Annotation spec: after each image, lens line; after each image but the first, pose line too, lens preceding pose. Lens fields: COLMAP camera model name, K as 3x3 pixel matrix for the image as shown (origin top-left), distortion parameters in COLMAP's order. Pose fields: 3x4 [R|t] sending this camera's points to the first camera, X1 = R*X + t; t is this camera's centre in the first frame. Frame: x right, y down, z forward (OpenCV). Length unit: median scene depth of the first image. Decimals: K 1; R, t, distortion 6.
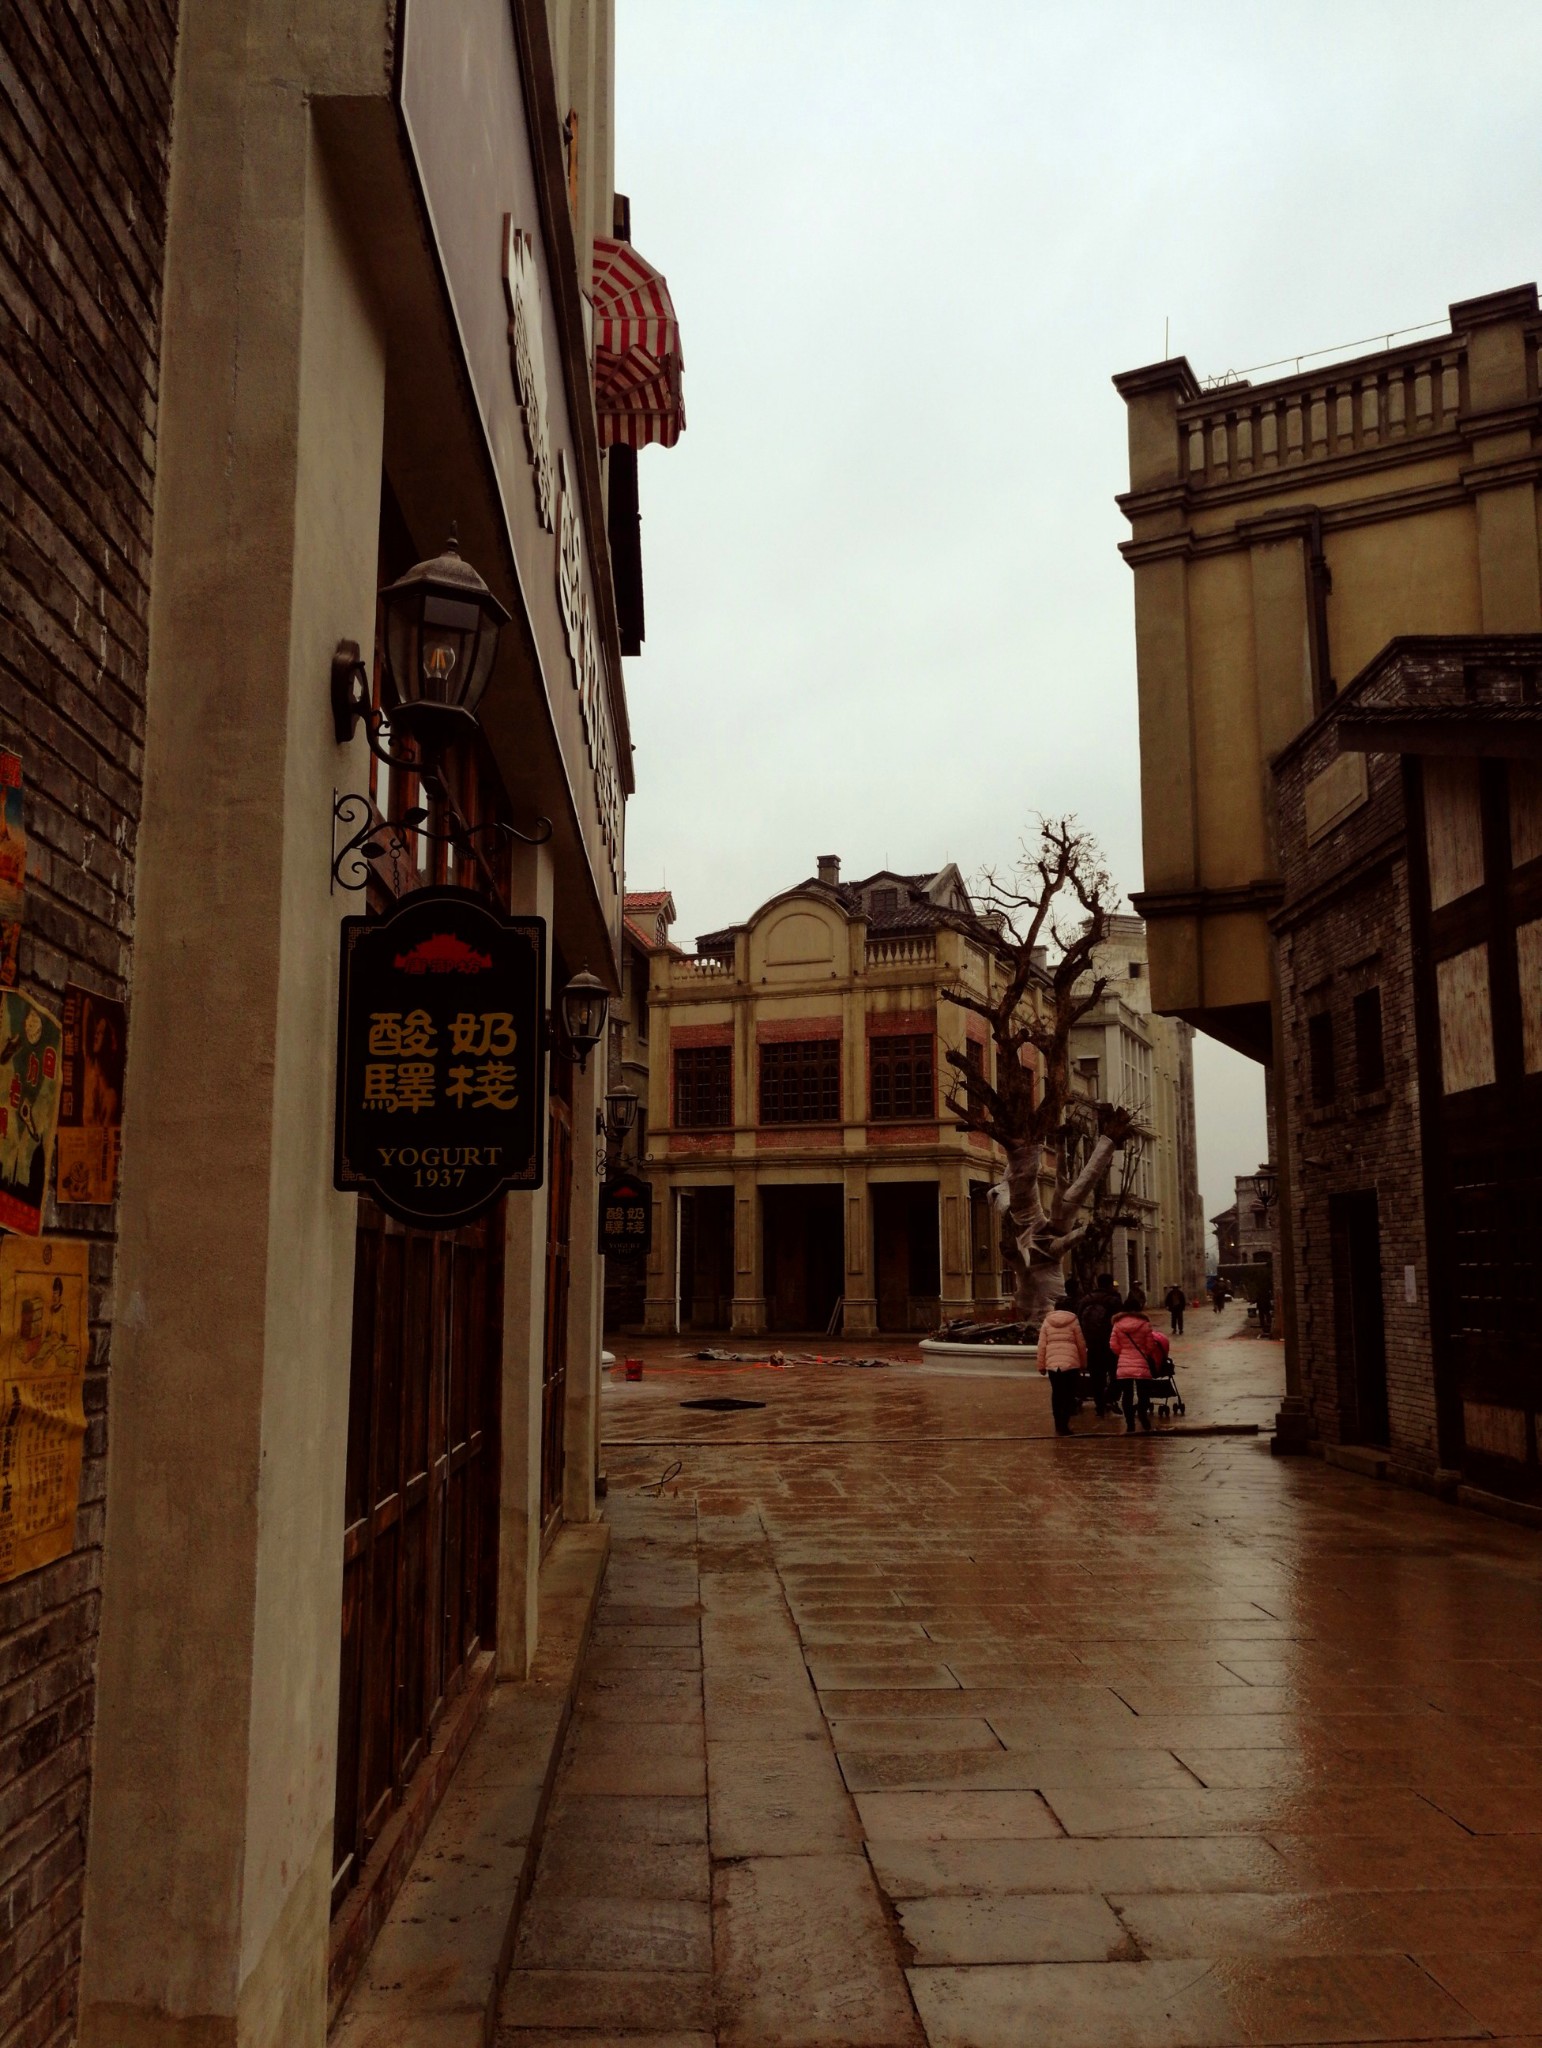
lens RADIAL K [[1627.0, 0, 771.0], [0, 1627.0, 1024.0], [0, 0, 1]] dist [0.025377, -0.001529]
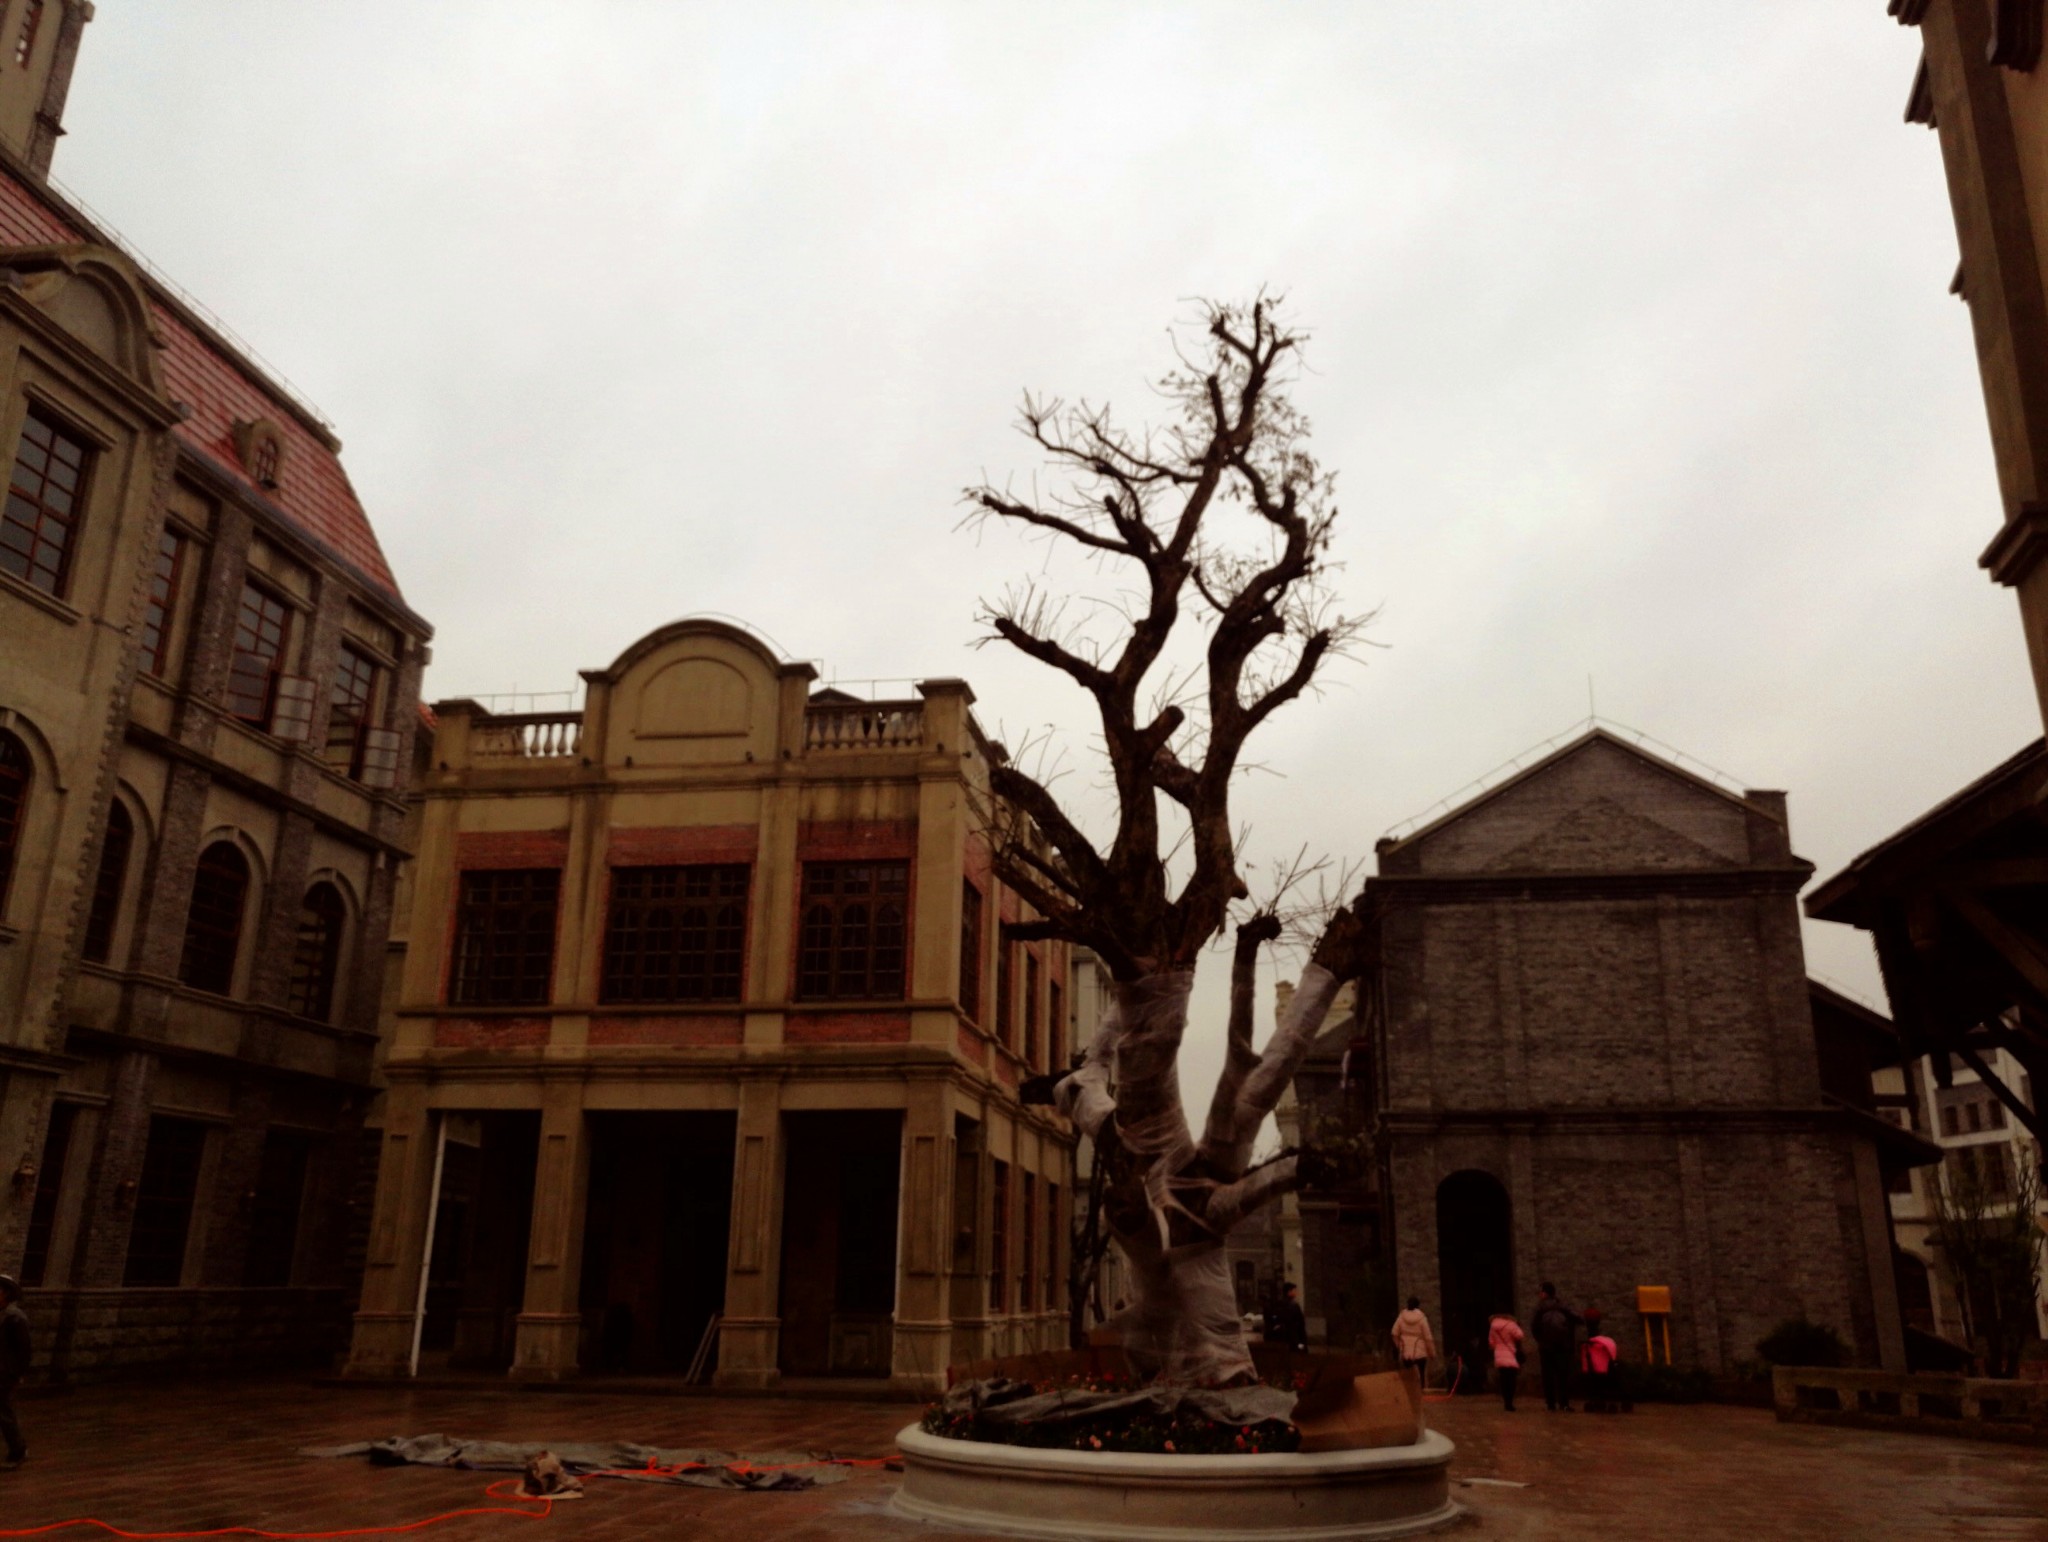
lens RADIAL K [[1598.3, 0, 1080.1], [0, 1598.3, 766.5], [0, 0, 1]] dist [0.027576, -0.209660]
pose [[0.968984, 0.083647, 0.232536, 0.020007], [-0.045282, 0.985139, -0.165680, 0.065932], [-0.242939, 0.150012, 0.958372, 0.407380]]
